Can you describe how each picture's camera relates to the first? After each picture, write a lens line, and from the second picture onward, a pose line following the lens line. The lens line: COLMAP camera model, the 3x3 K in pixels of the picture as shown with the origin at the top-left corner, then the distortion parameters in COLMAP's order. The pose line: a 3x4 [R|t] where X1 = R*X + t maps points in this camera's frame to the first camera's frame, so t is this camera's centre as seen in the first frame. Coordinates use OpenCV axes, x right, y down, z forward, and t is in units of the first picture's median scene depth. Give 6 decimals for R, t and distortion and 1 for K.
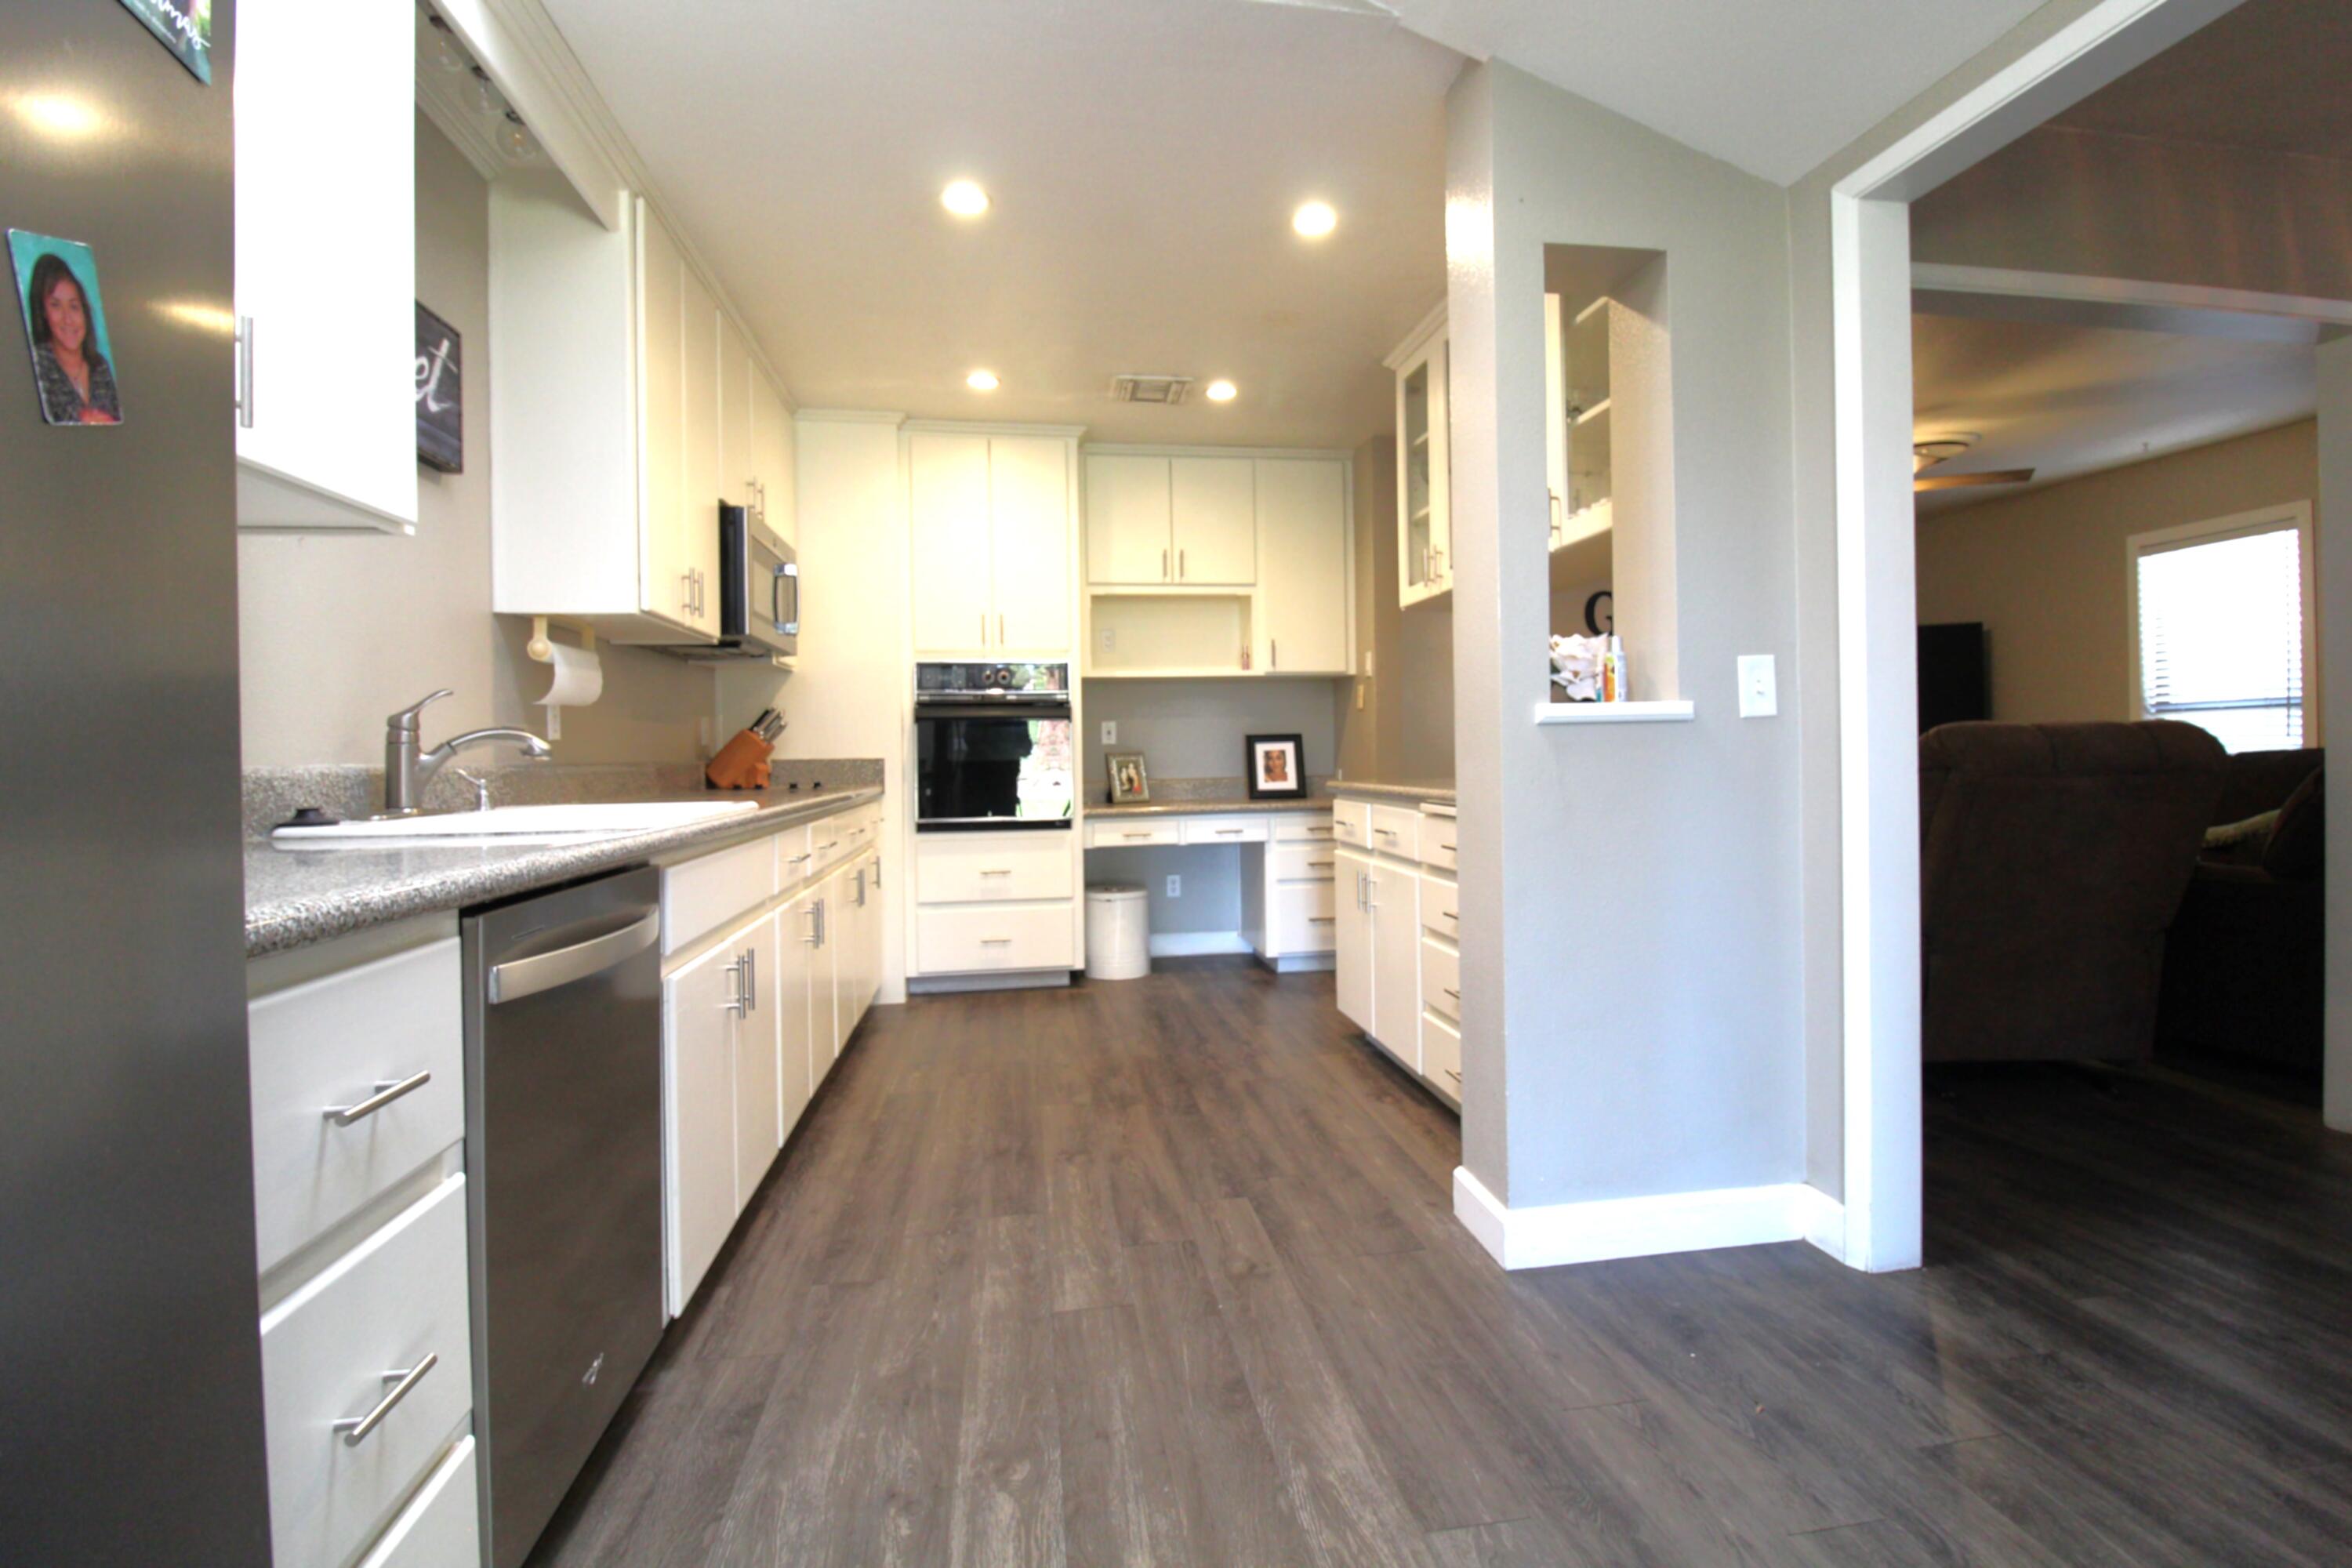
lens RADIAL K [[1090.3, 0, 1193.6], [0, 1090.3, 758.2], [0, 0, 1]] dist [-0.002384, -0.012331]
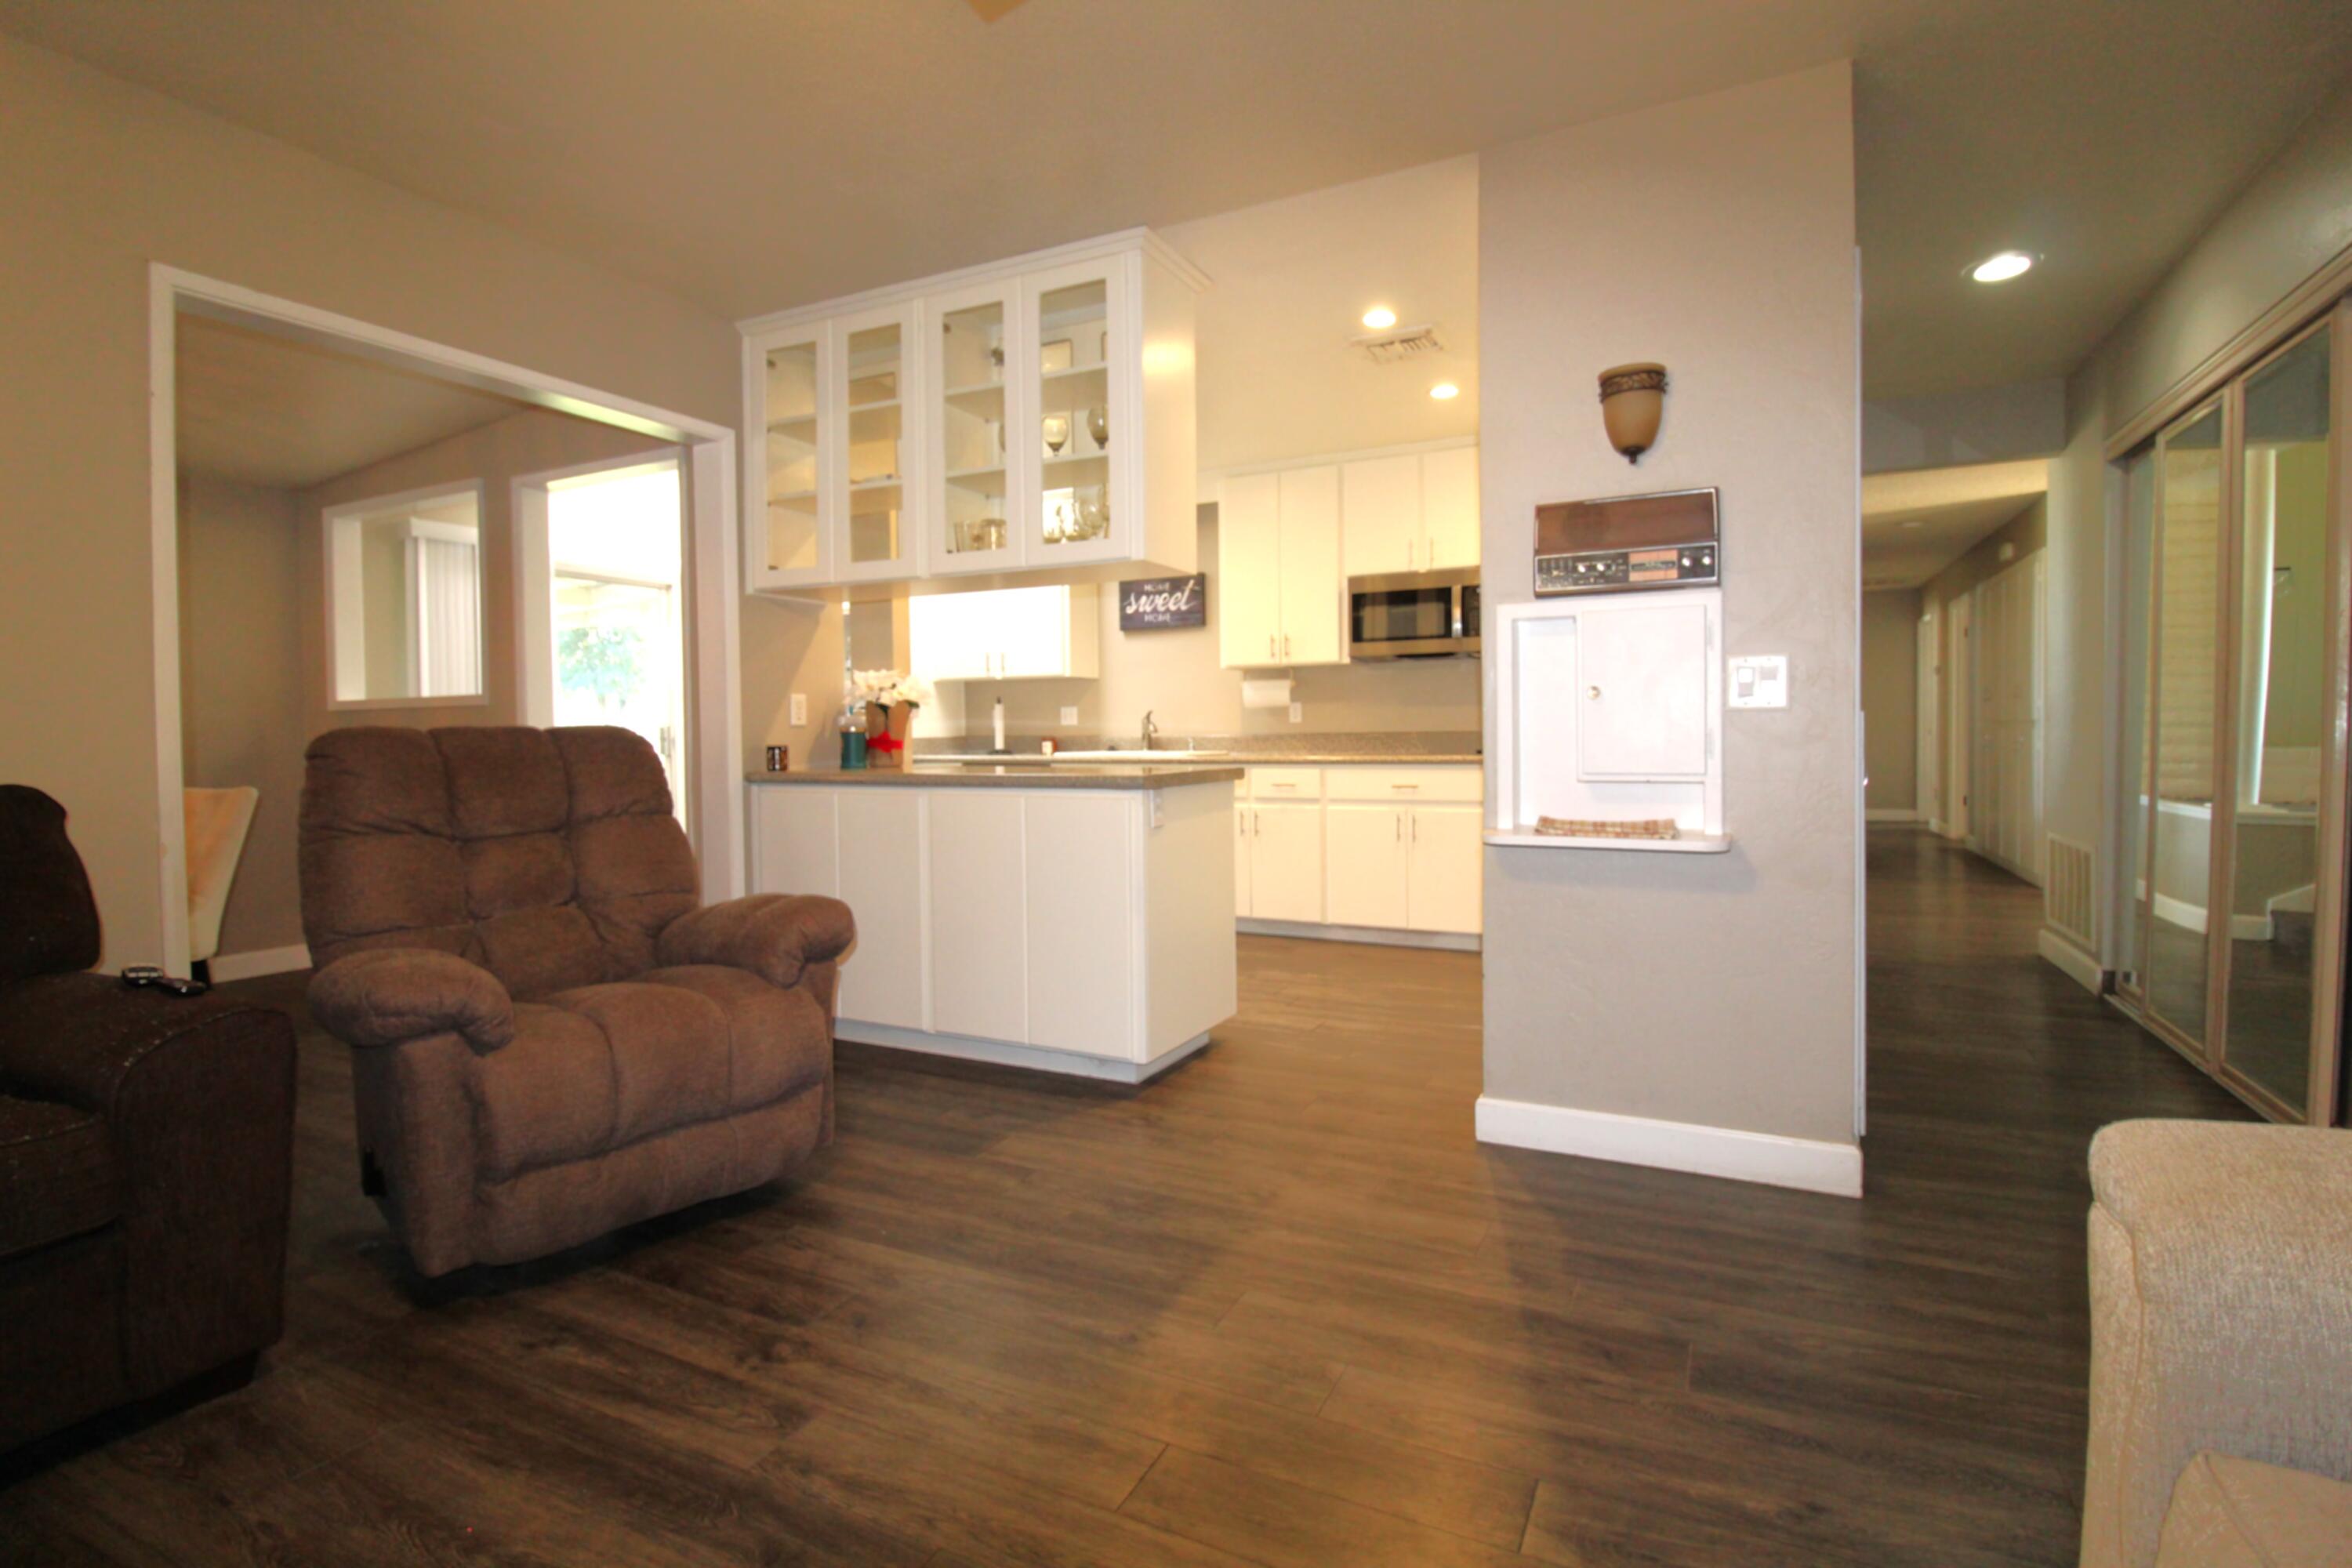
lens RADIAL K [[1090.3, 0, 1193.6], [0, 1090.3, 758.2], [0, 0, 1]] dist [-0.002384, -0.012331]
pose [[-0.580561, 0.041614, -0.813153, 1.462469], [0.015049, 0.999071, 0.040384, -0.040334], [0.814078, 0.011208, -0.580647, 2.438553]]
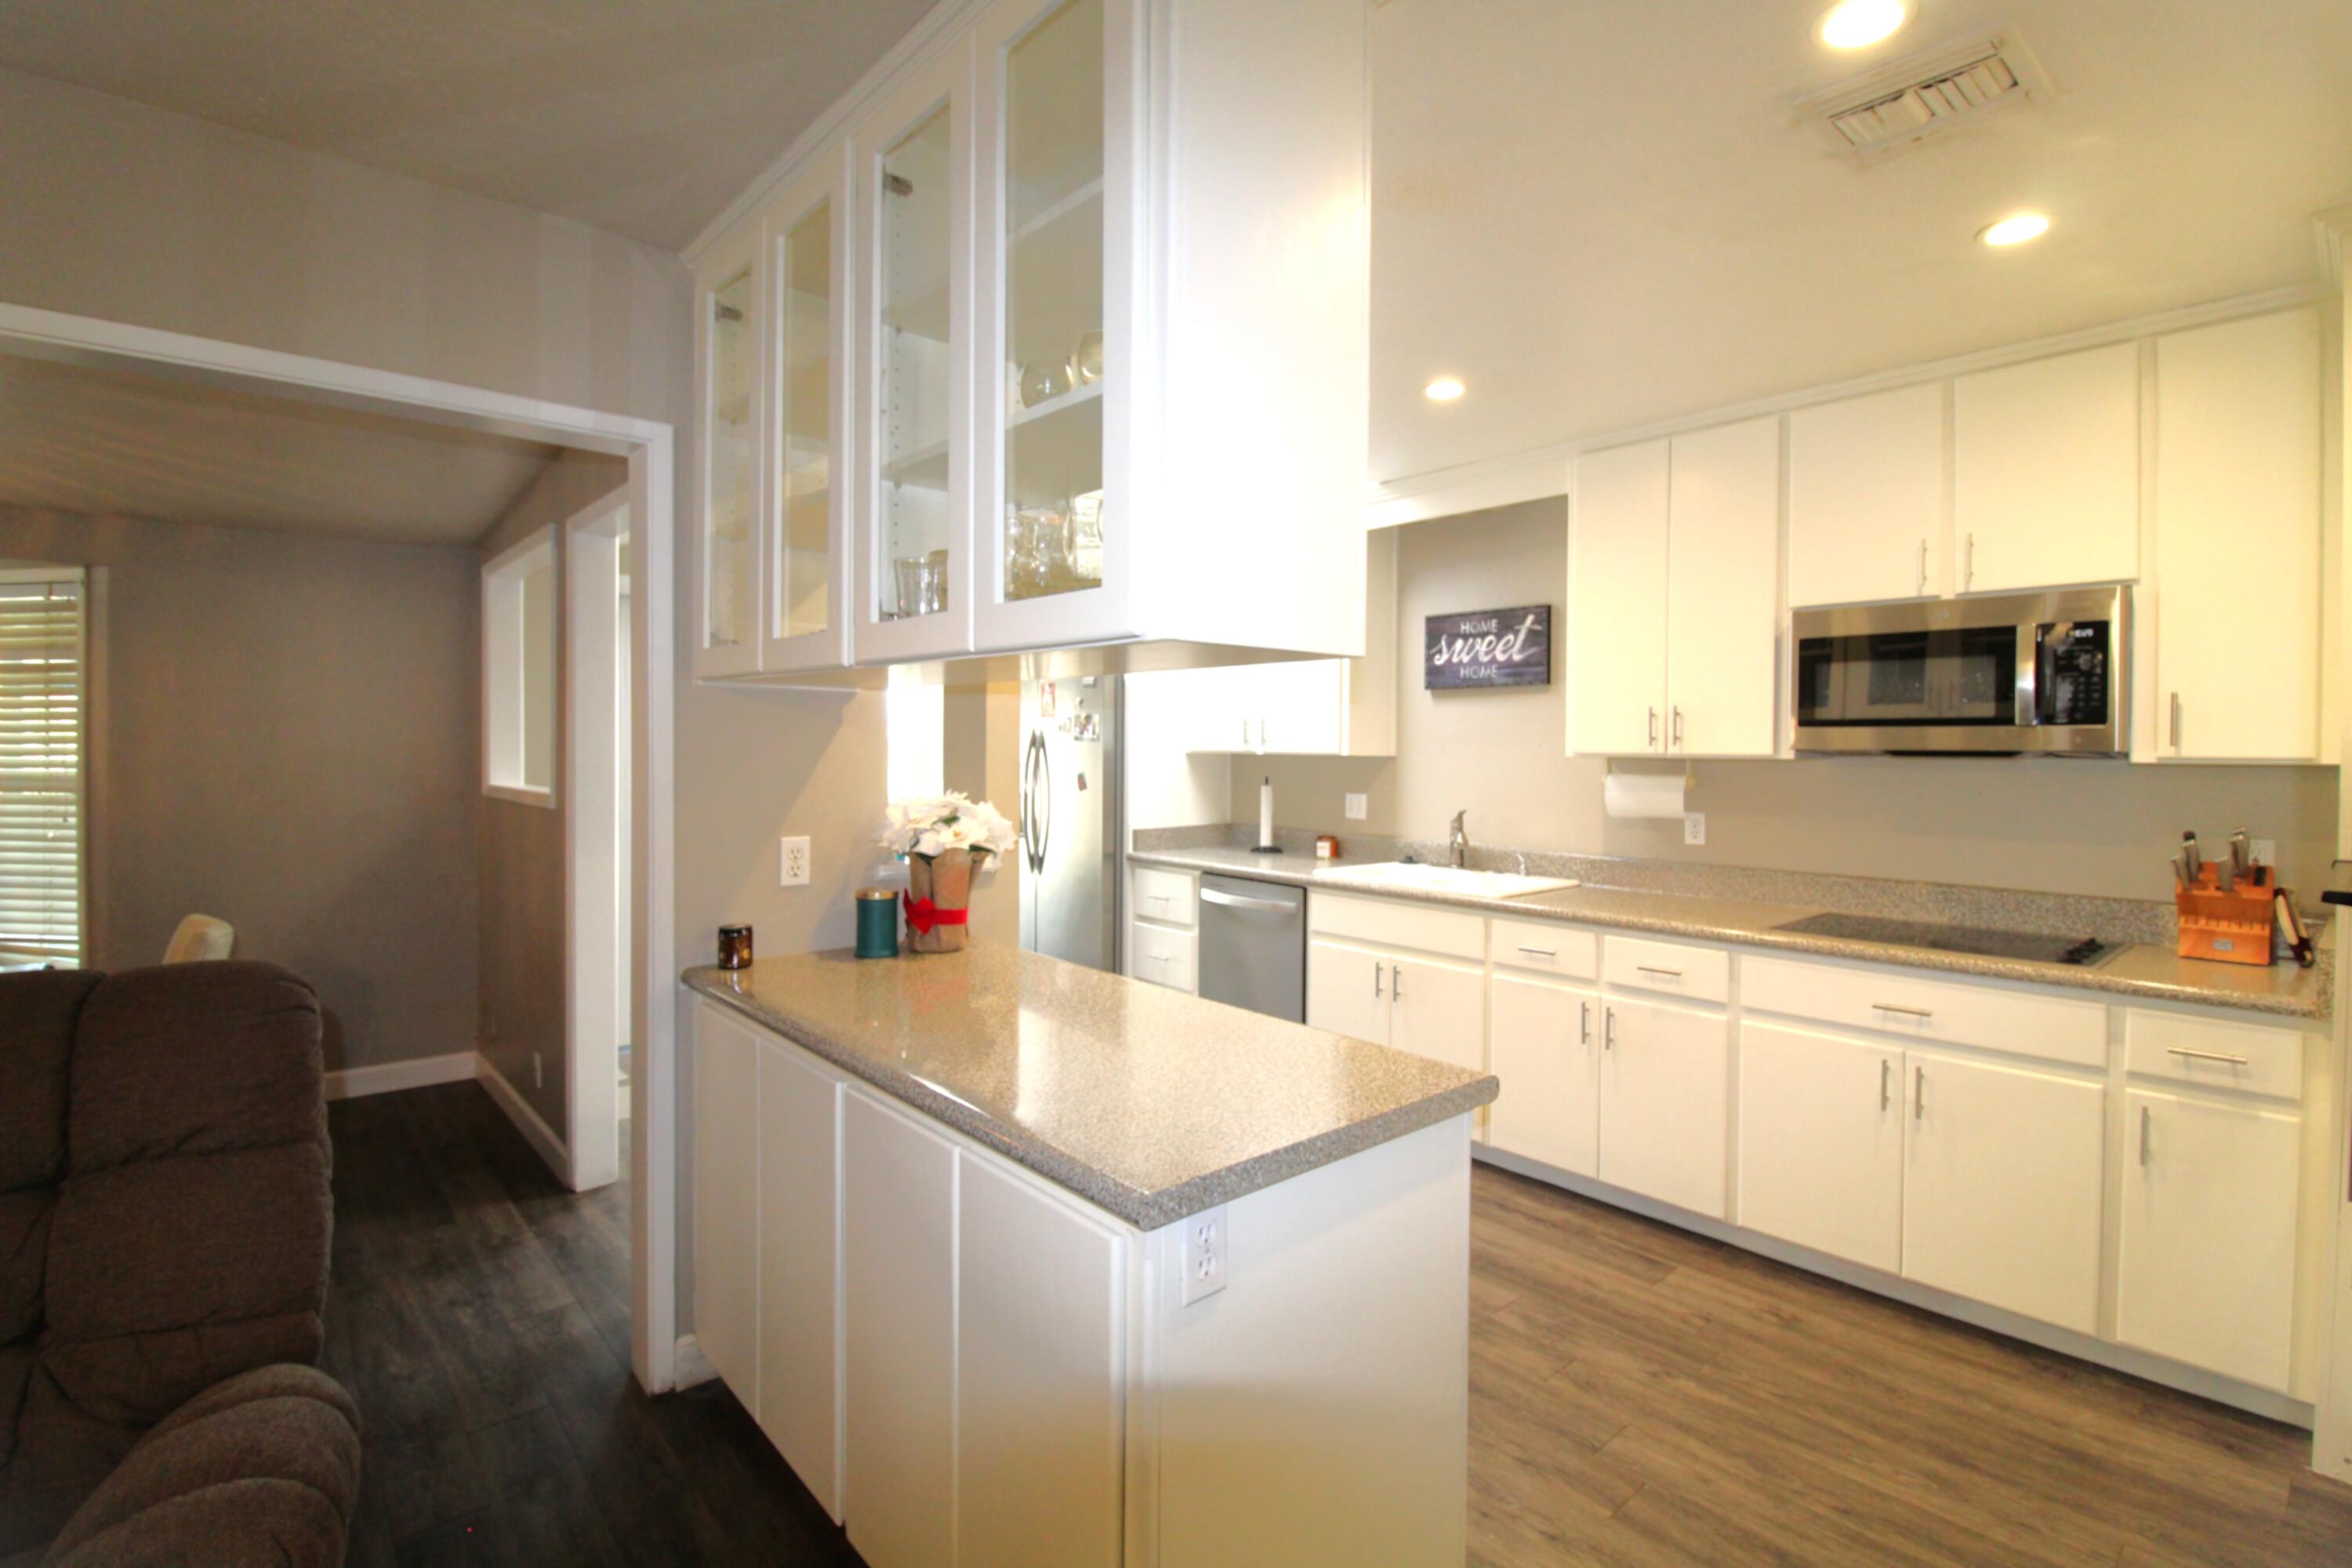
lens RADIAL K [[1090.3, 0, 1193.6], [0, 1090.3, 758.2], [0, 0, 1]] dist [-0.002384, -0.012331]
pose [[-0.840532, 0.015451, -0.541541, 0.718315], [0.001919, 0.999672, 0.025544, -0.178691], [0.541758, 0.020432, -0.840286, 2.082488]]
